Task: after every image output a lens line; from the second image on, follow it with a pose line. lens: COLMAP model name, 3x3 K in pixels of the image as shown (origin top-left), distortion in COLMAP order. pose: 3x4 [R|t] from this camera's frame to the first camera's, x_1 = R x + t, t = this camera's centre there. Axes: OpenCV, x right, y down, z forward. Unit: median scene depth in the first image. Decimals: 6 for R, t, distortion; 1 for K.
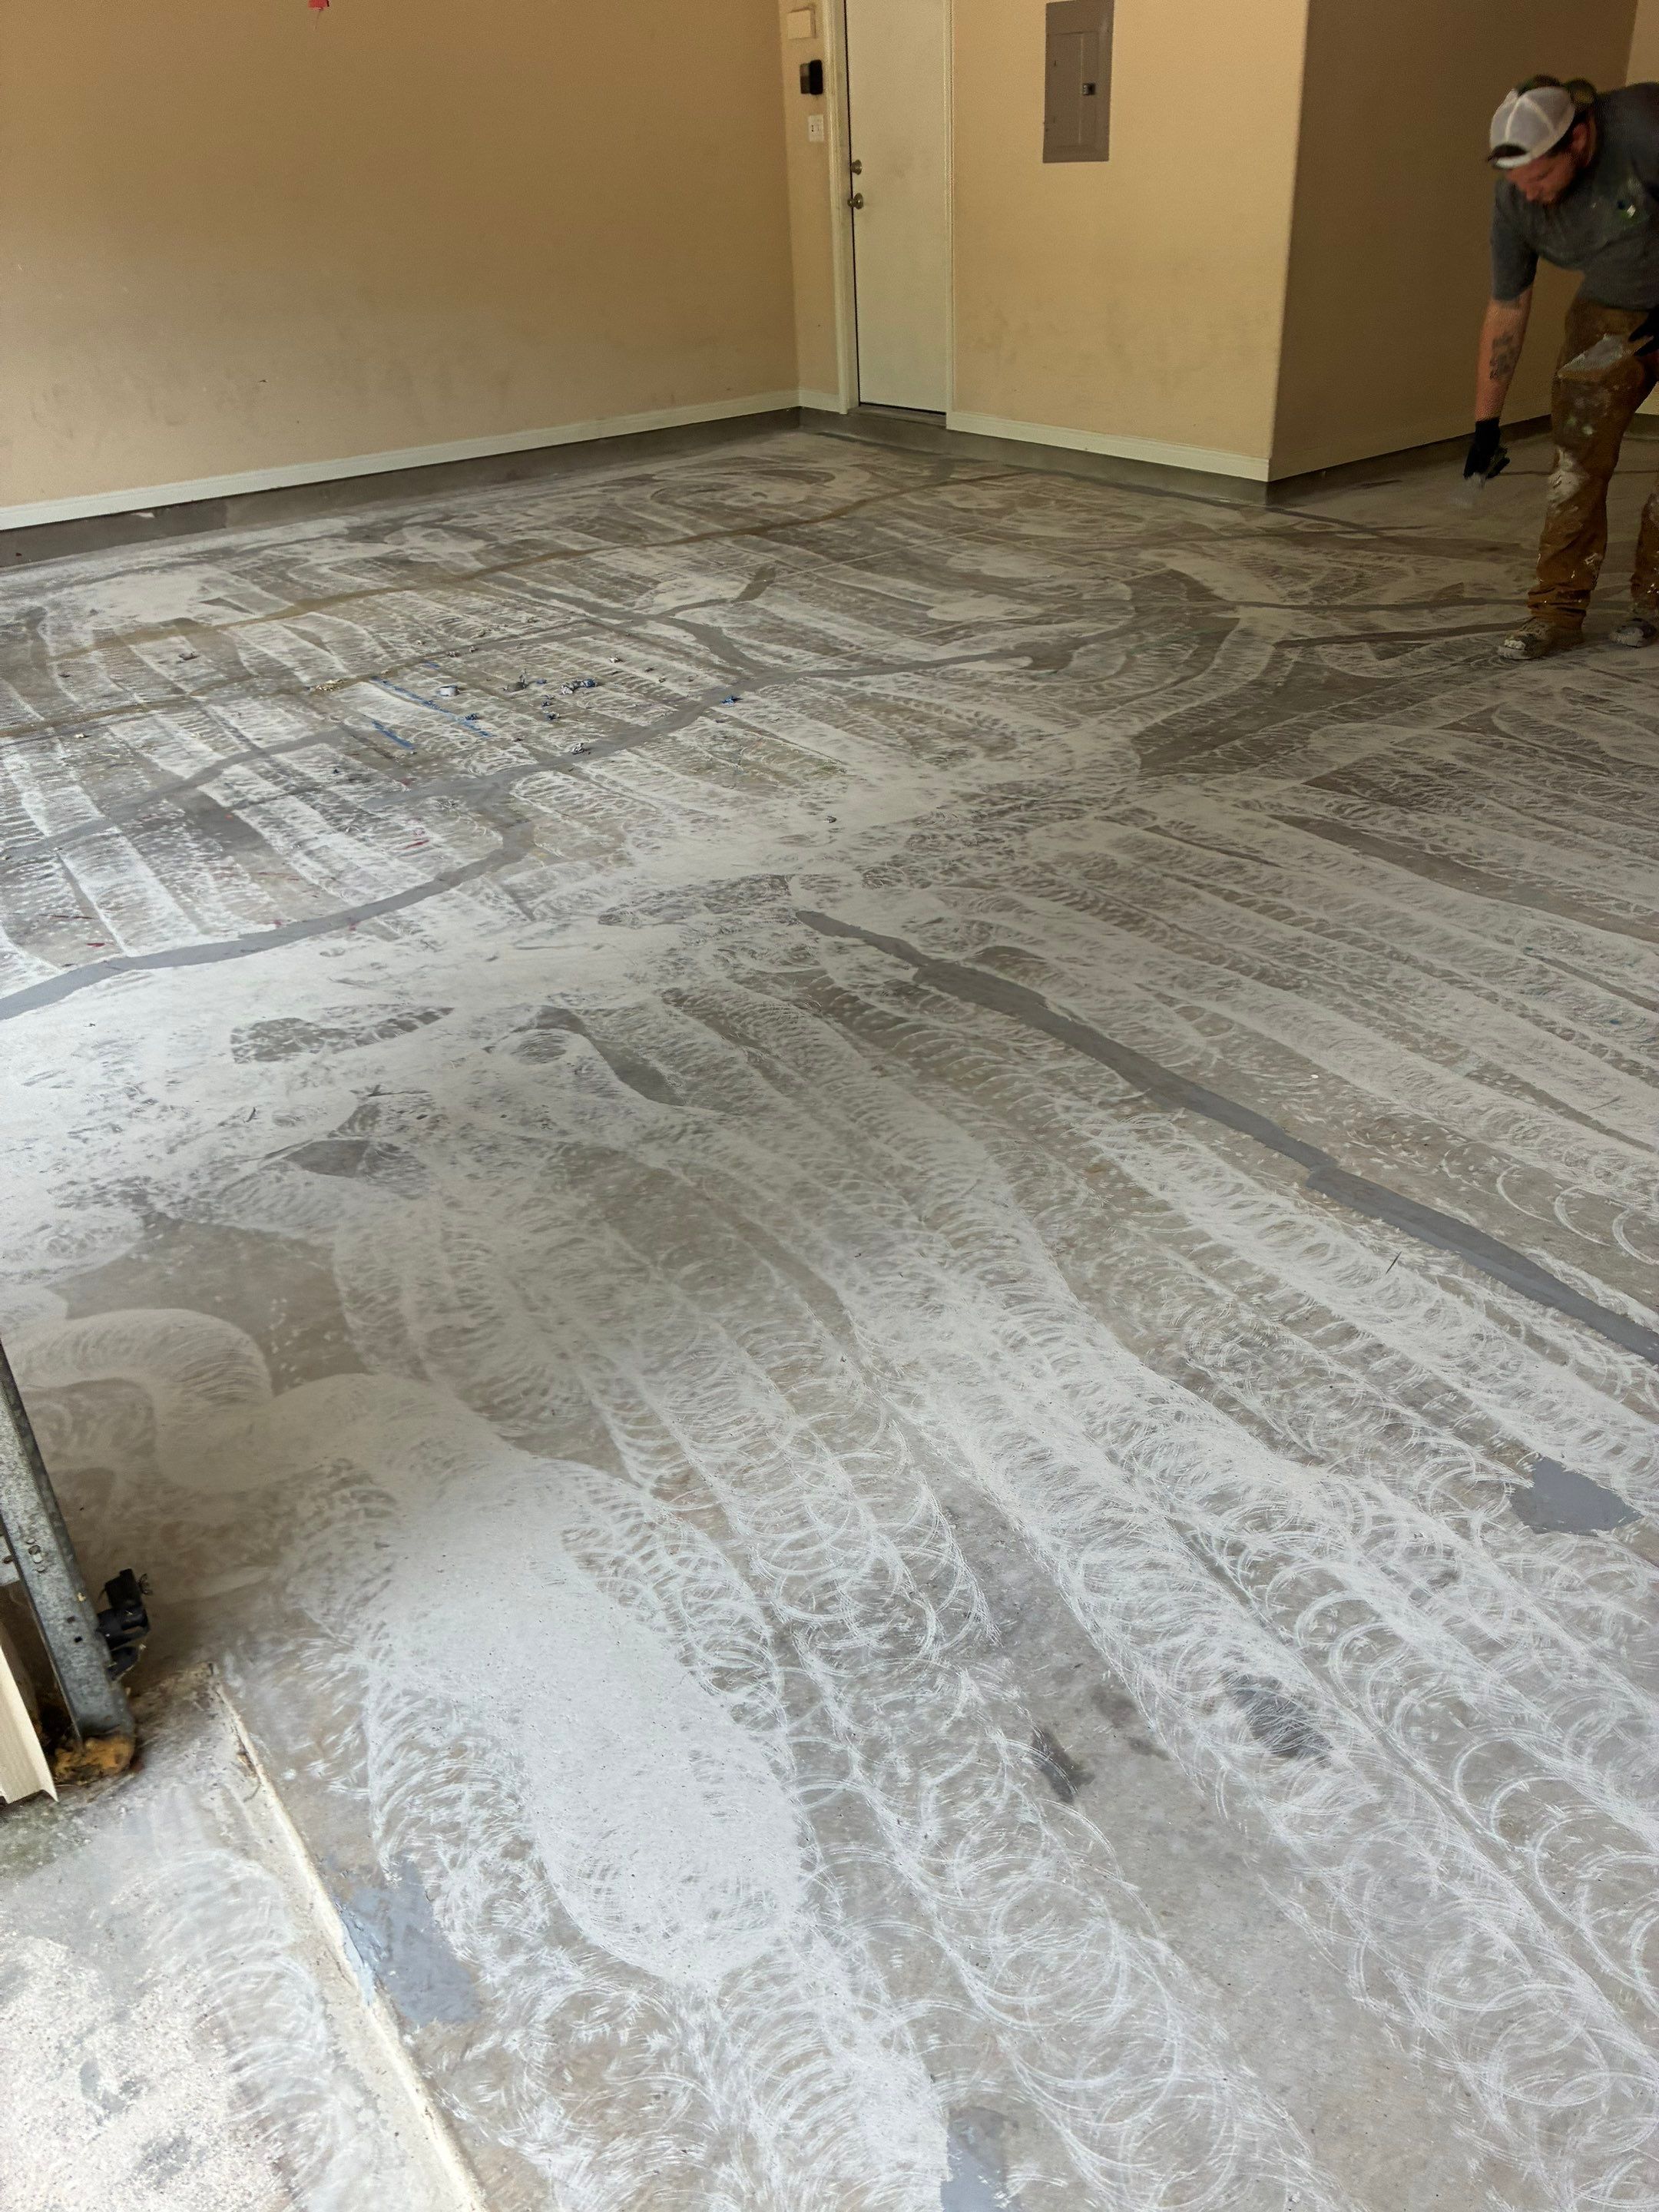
lens RADIAL K [[1684.7, 0, 803.6], [0, 1684.7, 1163.1], [0, 0, 1]] dist [0.049423, -0.072467]
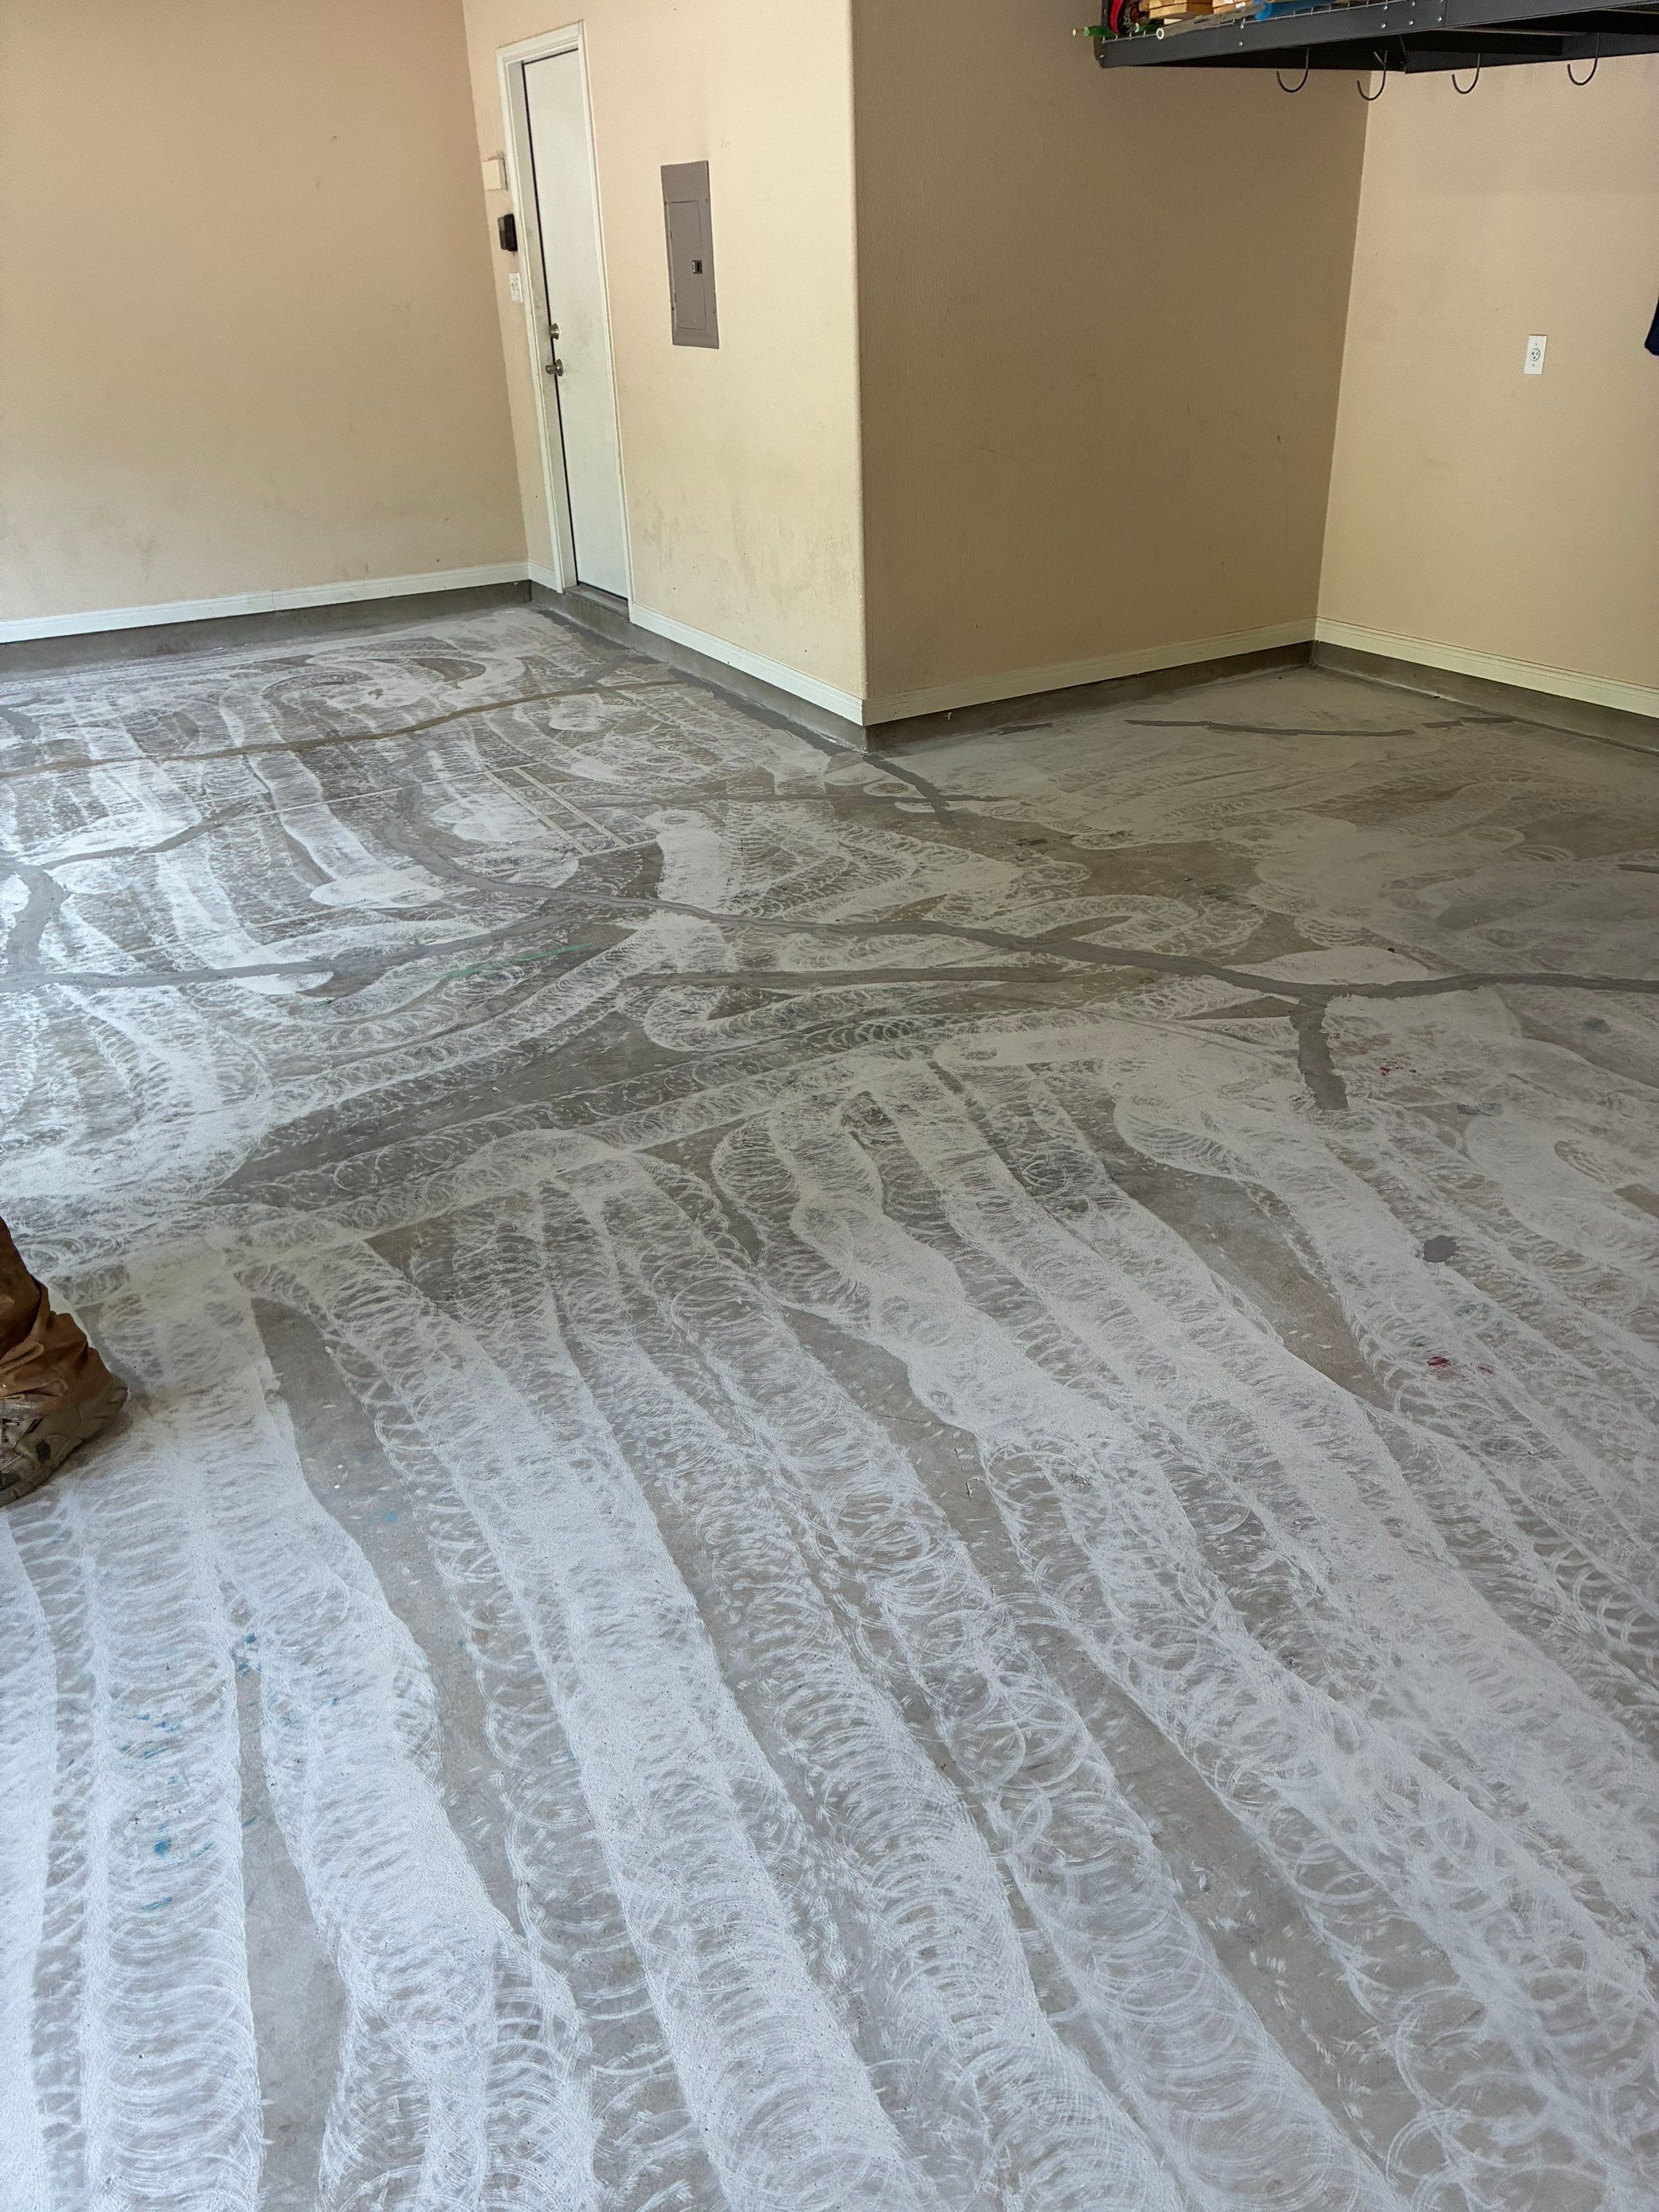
lens RADIAL K [[1684.7, 0, 853.9], [0, 1684.7, 1152.7], [0, 0, 1]] dist [0.049423, -0.072467]
pose [[0.994636, 0.066449, -0.079276, 0.459077], [-0.069950, 0.996657, -0.042221, -0.199610], [0.076205, 0.047540, 0.995958, 0.217798]]
